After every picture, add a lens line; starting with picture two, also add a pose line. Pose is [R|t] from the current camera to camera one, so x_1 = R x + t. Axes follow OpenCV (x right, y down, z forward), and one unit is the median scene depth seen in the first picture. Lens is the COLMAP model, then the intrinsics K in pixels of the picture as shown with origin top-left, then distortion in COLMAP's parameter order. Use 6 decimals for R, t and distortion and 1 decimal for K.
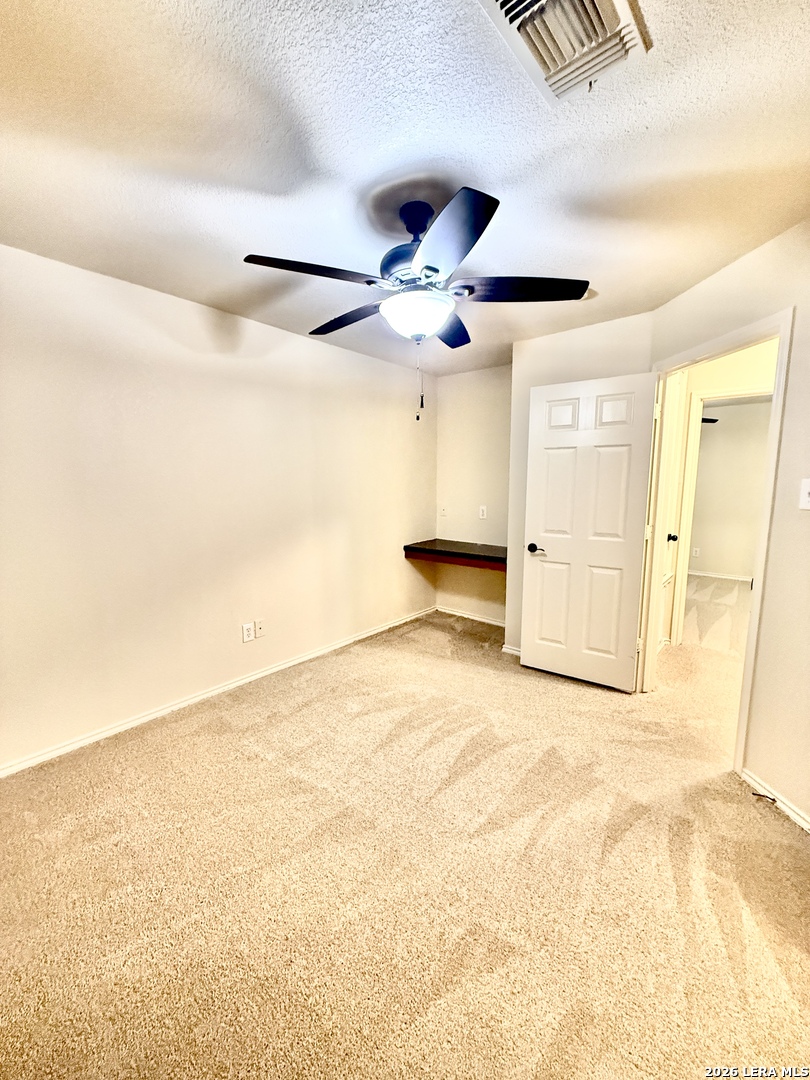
lens RADIAL K [[433.1, 0, 405.0], [0, 433.1, 540.0], [0, 0, 1]] dist [-0.000059, -0.000157]
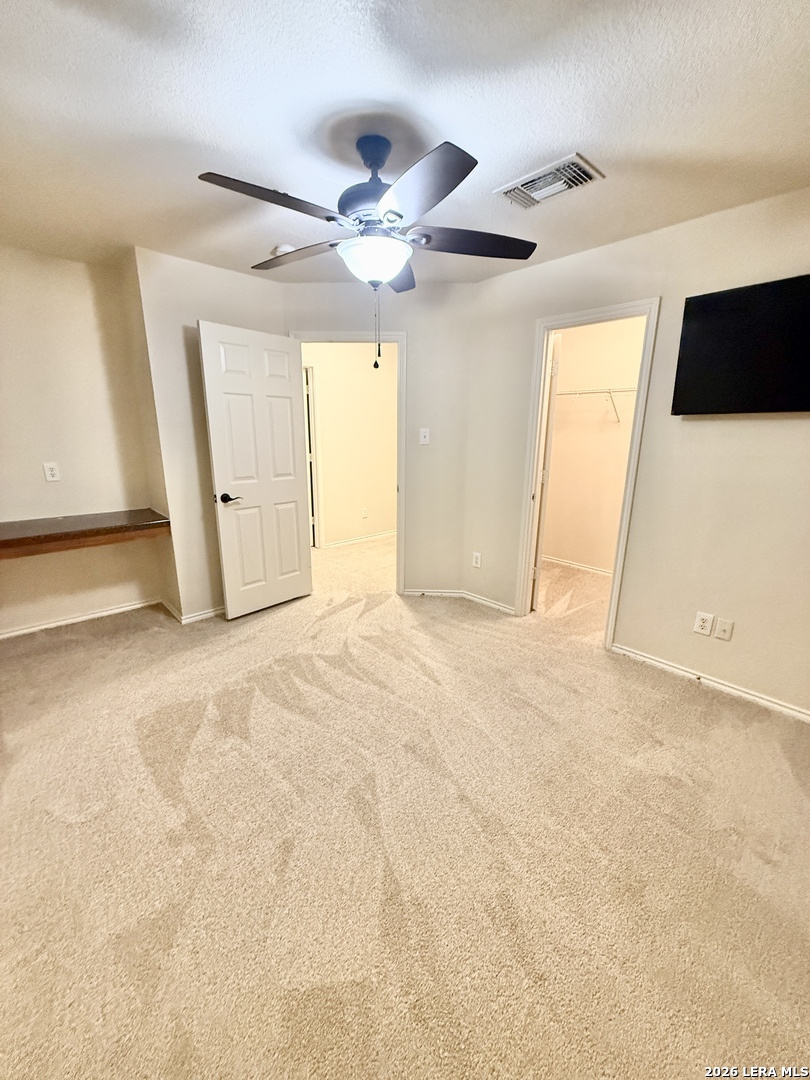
lens RADIAL K [[433.1, 0, 405.0], [0, 433.1, 540.0], [0, 0, 1]] dist [-0.000059, -0.000157]
pose [[0.102916, -0.244662, 0.964131, -0.720640], [0.124137, 0.964859, 0.231595, -0.076605], [-0.986914, 0.095849, 0.129671, 0.570861]]
